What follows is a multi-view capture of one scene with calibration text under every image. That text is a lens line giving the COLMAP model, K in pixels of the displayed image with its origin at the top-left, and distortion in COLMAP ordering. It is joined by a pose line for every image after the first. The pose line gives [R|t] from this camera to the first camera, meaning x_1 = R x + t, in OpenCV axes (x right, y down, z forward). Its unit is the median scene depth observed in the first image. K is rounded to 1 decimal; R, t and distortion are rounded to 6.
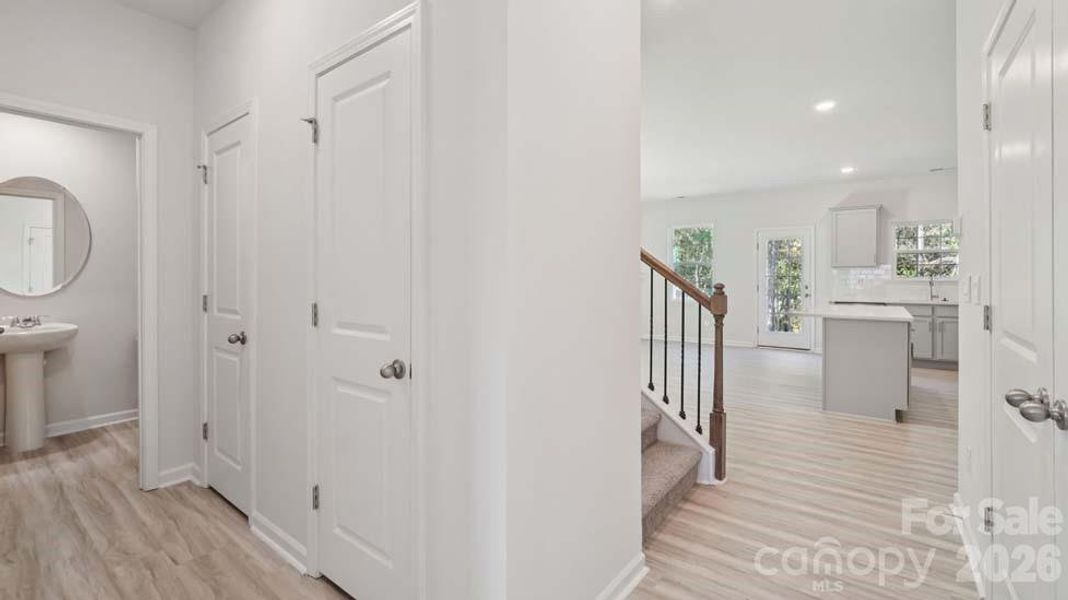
lens RADIAL K [[457.5, 0, 533.4], [0, 457.5, 276.6], [0, 0, 1]] dist [-0.001337, -0.000042]
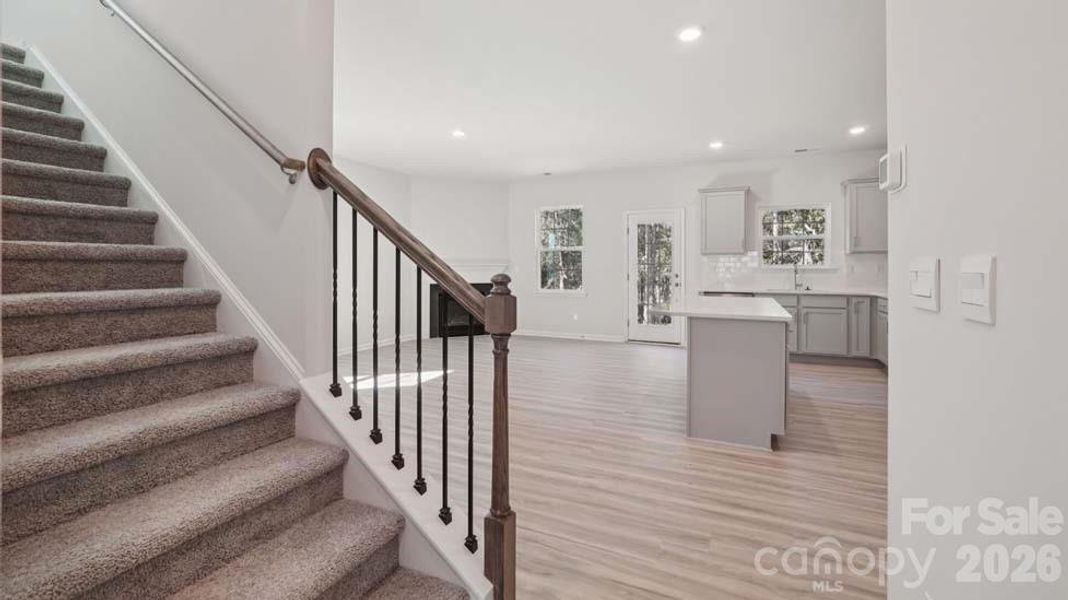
lens RADIAL K [[447.5, 0, 535.4], [0, 447.5, 264.7], [0, 0, 1]] dist [0.000557, 0.000080]
pose [[0.976695, 0.001283, 0.214626, 0.152834], [-0.001308, 0.999999, -0.000024, 0.001754], [-0.214626, -0.000258, 0.976696, 0.220585]]
